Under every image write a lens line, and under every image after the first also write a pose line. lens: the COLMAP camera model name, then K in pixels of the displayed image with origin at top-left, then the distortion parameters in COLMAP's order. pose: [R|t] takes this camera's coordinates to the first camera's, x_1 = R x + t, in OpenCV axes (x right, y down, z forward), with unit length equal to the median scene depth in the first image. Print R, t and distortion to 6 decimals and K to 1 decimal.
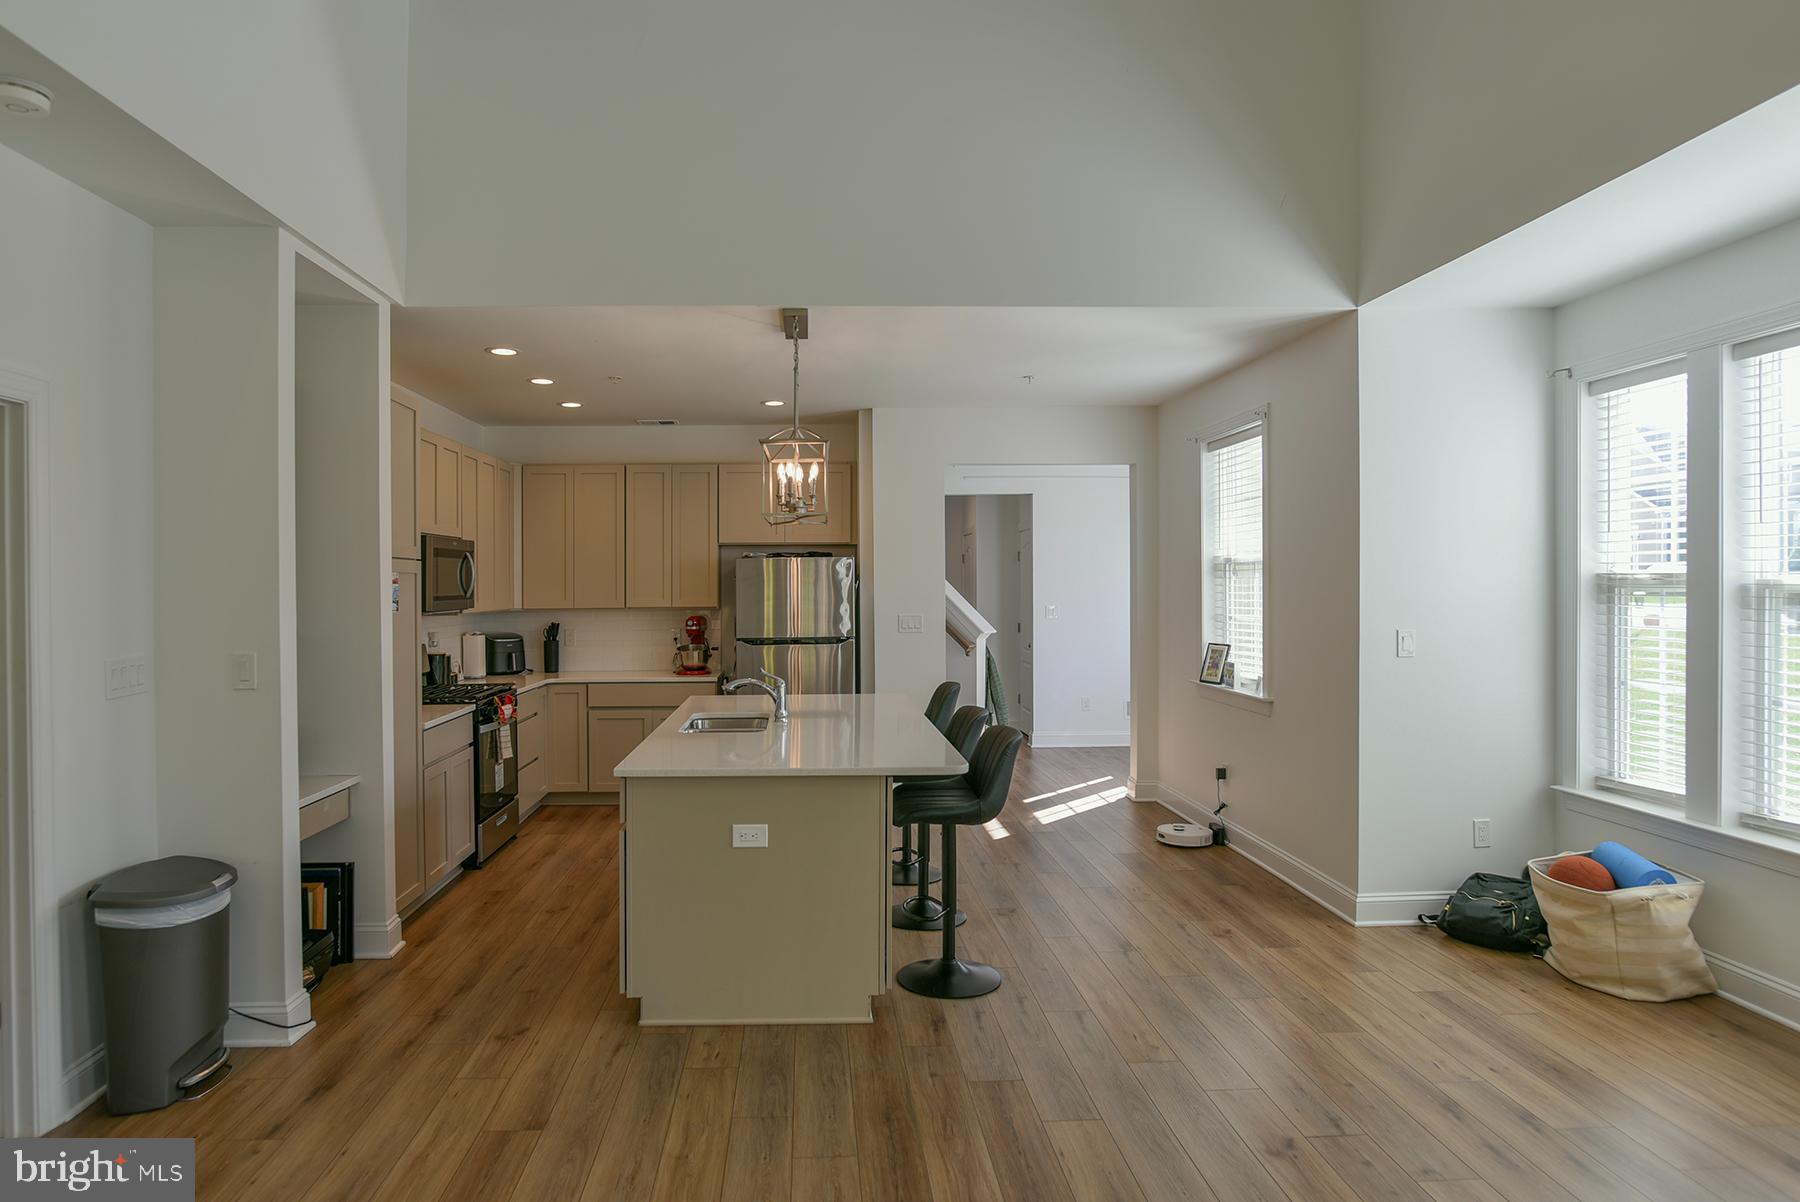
lens RADIAL K [[1048.3, 0, 885.2], [0, 1048.3, 598.3], [0, 0, 1]] dist [-0.039002, 0.014185]
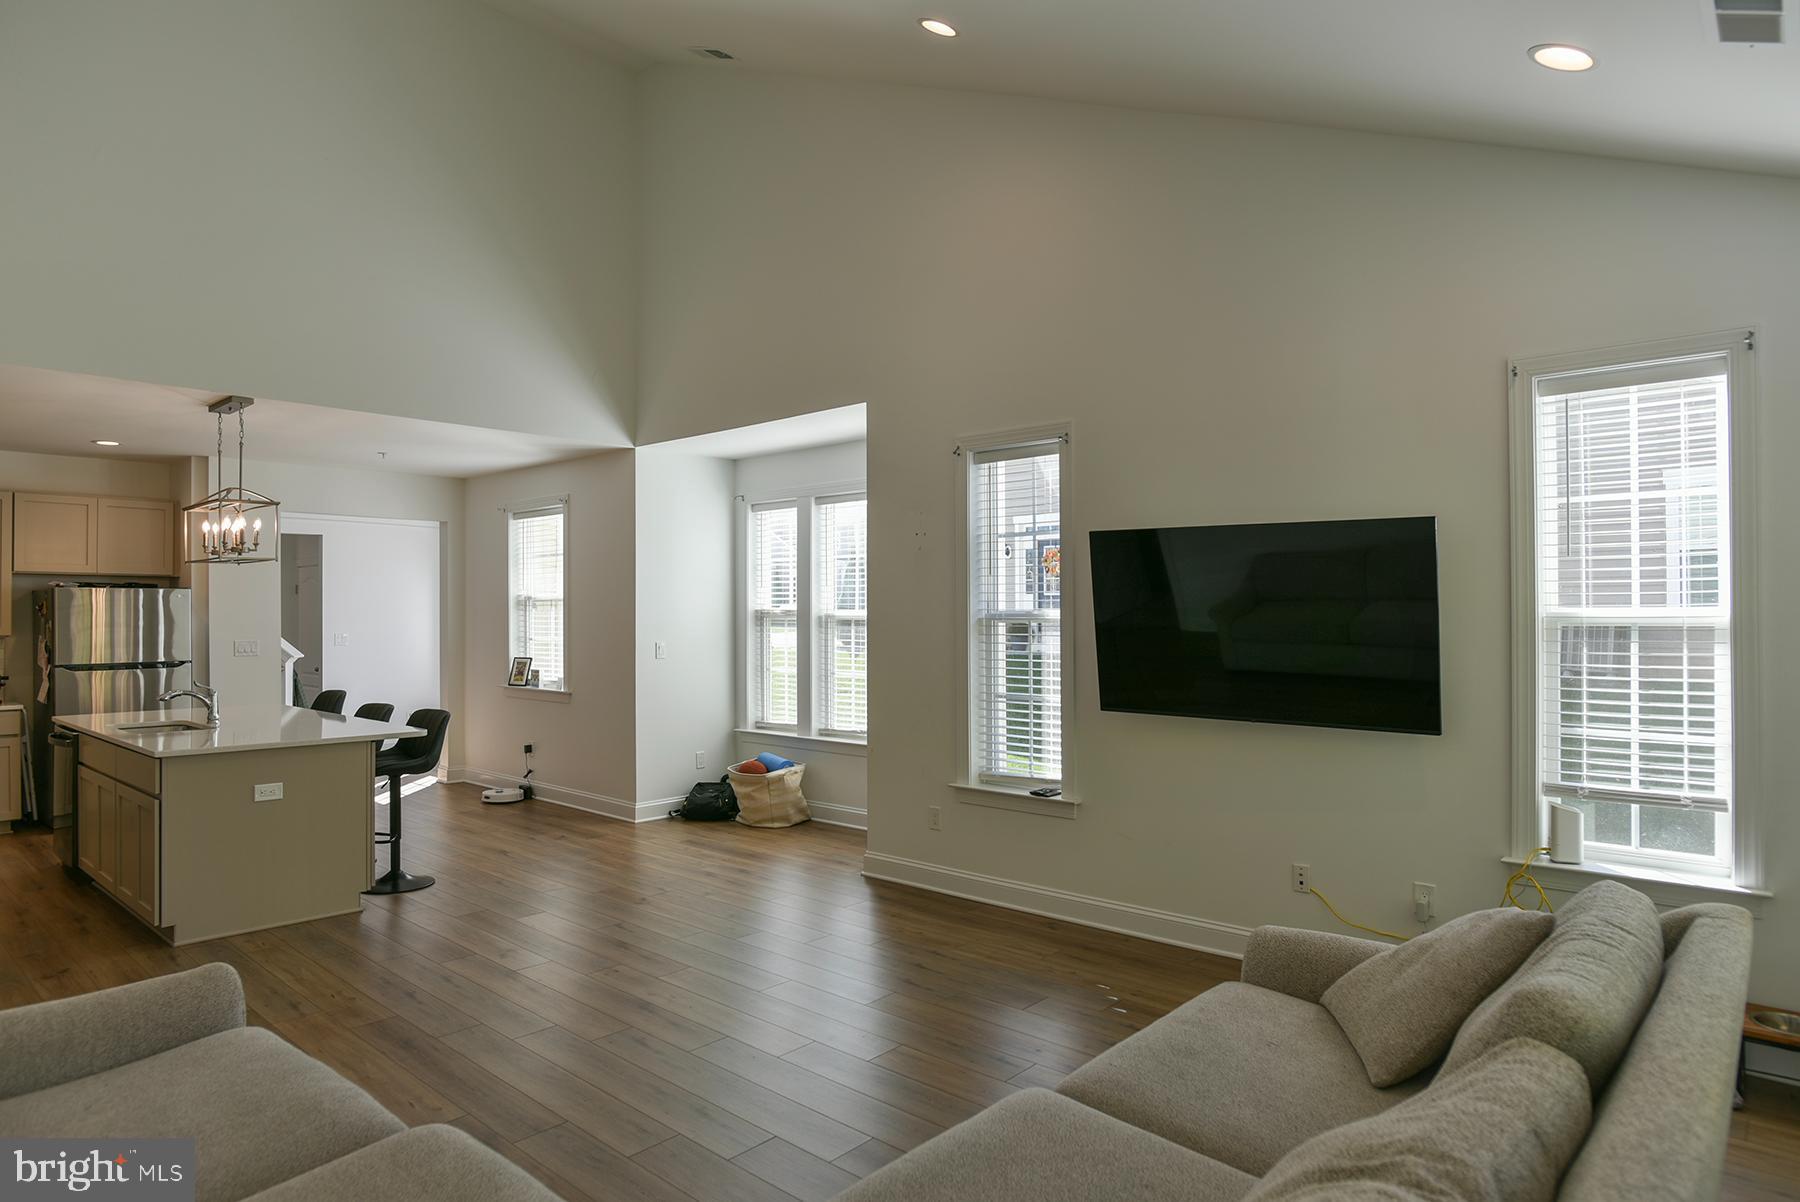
lens RADIAL K [[1048.3, 0, 897.7], [0, 1048.3, 623.5], [0, 0, 1]] dist [-0.039002, 0.014185]
pose [[0.713249, 0.001055, 0.700910, -0.384411], [0.004797, 0.999968, -0.006387, 0.011734], [-0.700894, 0.007918, 0.713221, -0.444110]]
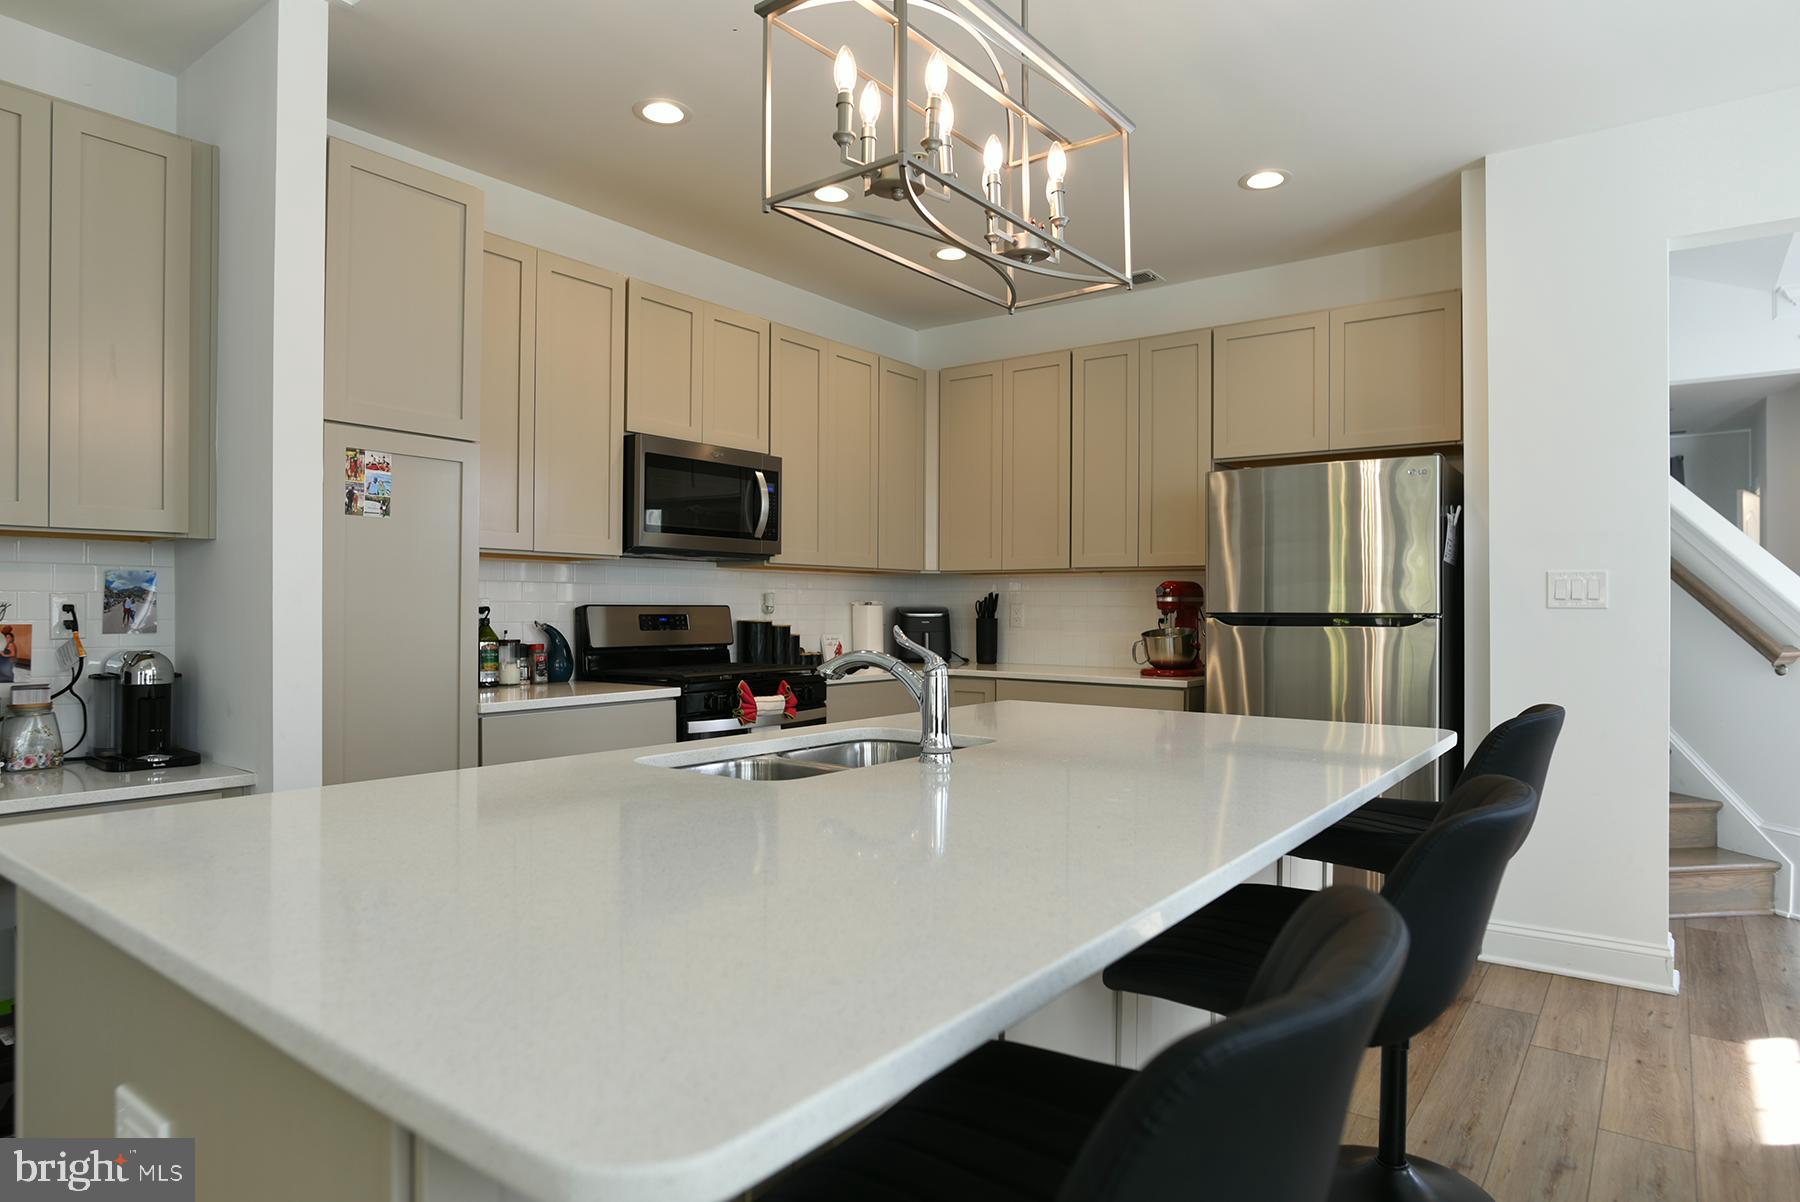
lens RADIAL K [[1048.3, 0, 882.8], [0, 1048.3, 605.2], [0, 0, 1]] dist [-0.039002, 0.014185]
pose [[0.757773, 0.009171, -0.652454, 0.148802], [-0.017815, 0.999819, -0.006637, 0.063820], [0.652275, 0.016653, 0.757799, 0.716398]]
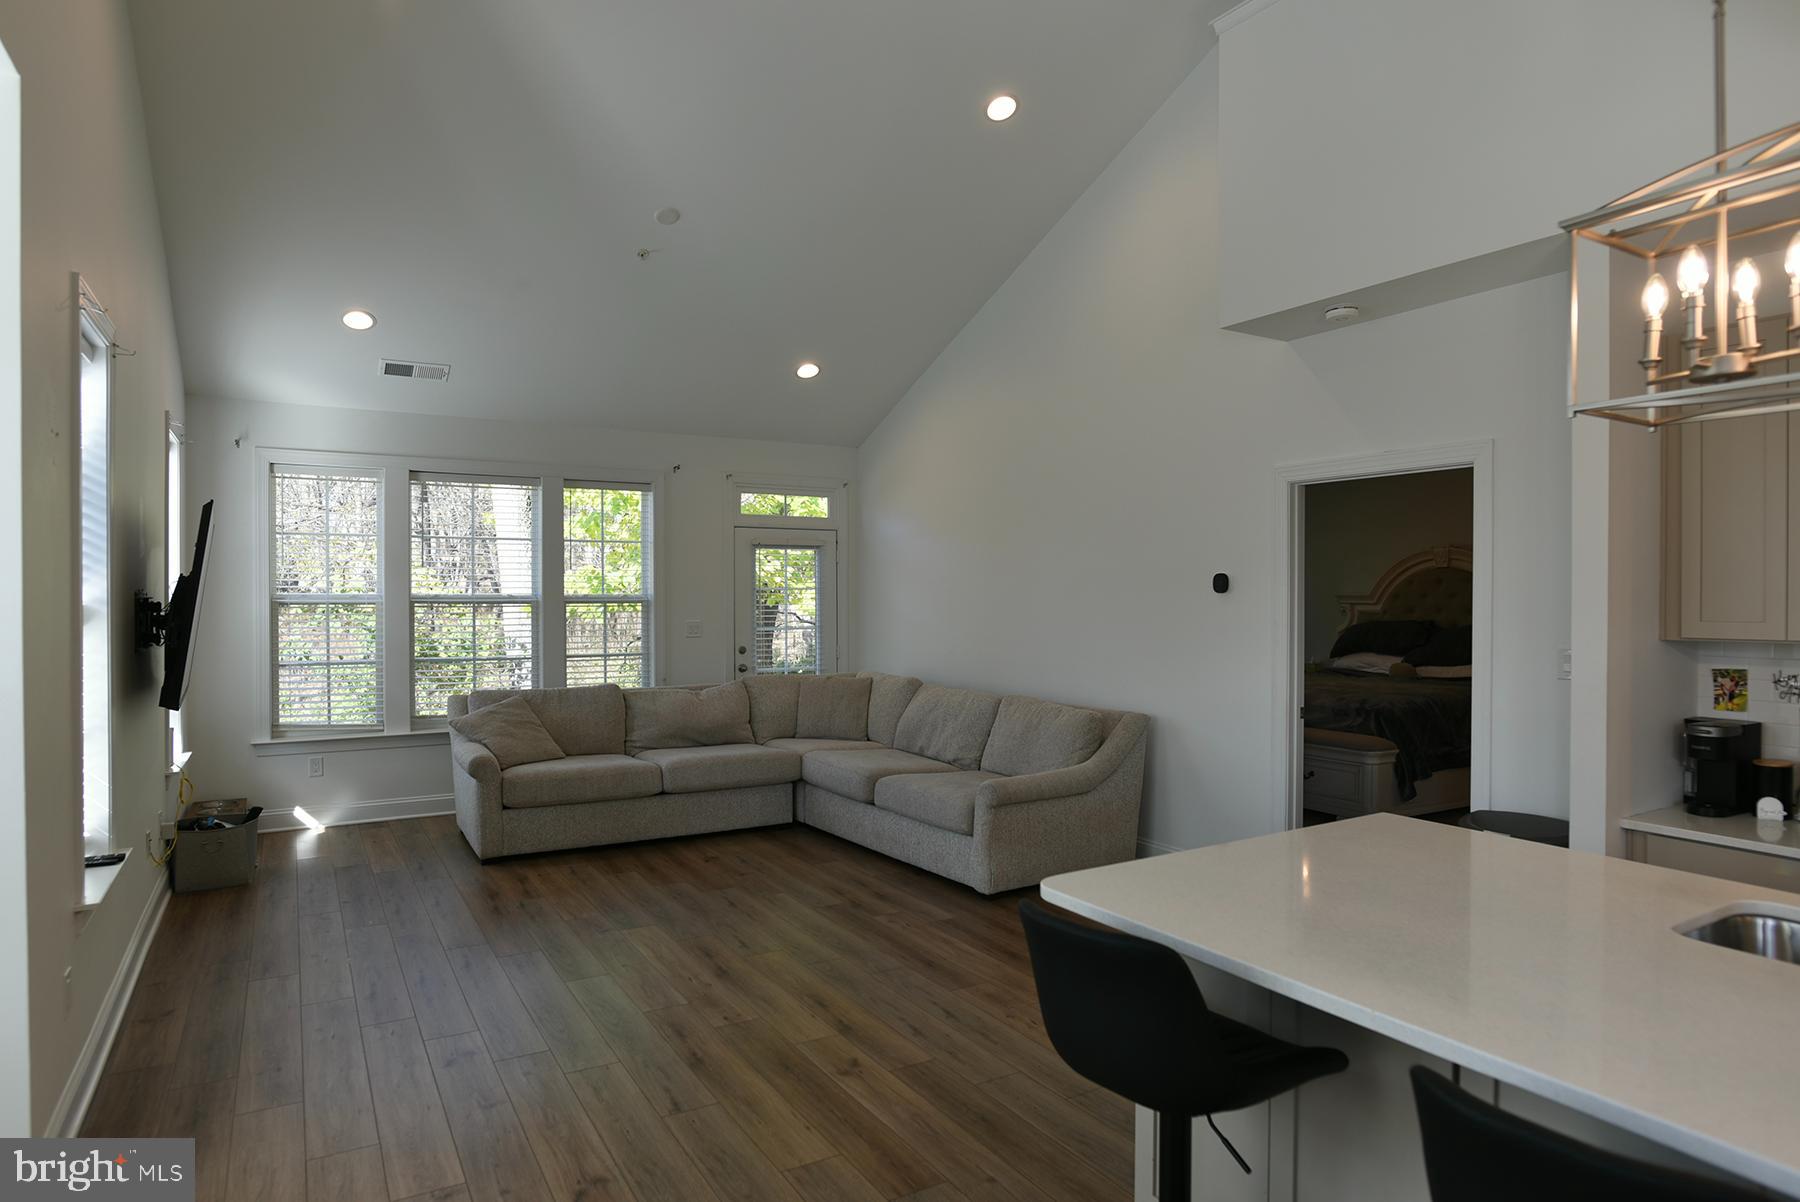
lens RADIAL K [[1048.3, 0, 901.1], [0, 1048.3, 609.6], [0, 0, 1]] dist [-0.039002, 0.014185]
pose [[-0.893605, 0.006101, -0.448812, 0.330633], [-0.003457, 0.999784, 0.020474, -0.008873], [0.448840, 0.019847, -0.893392, 1.172547]]
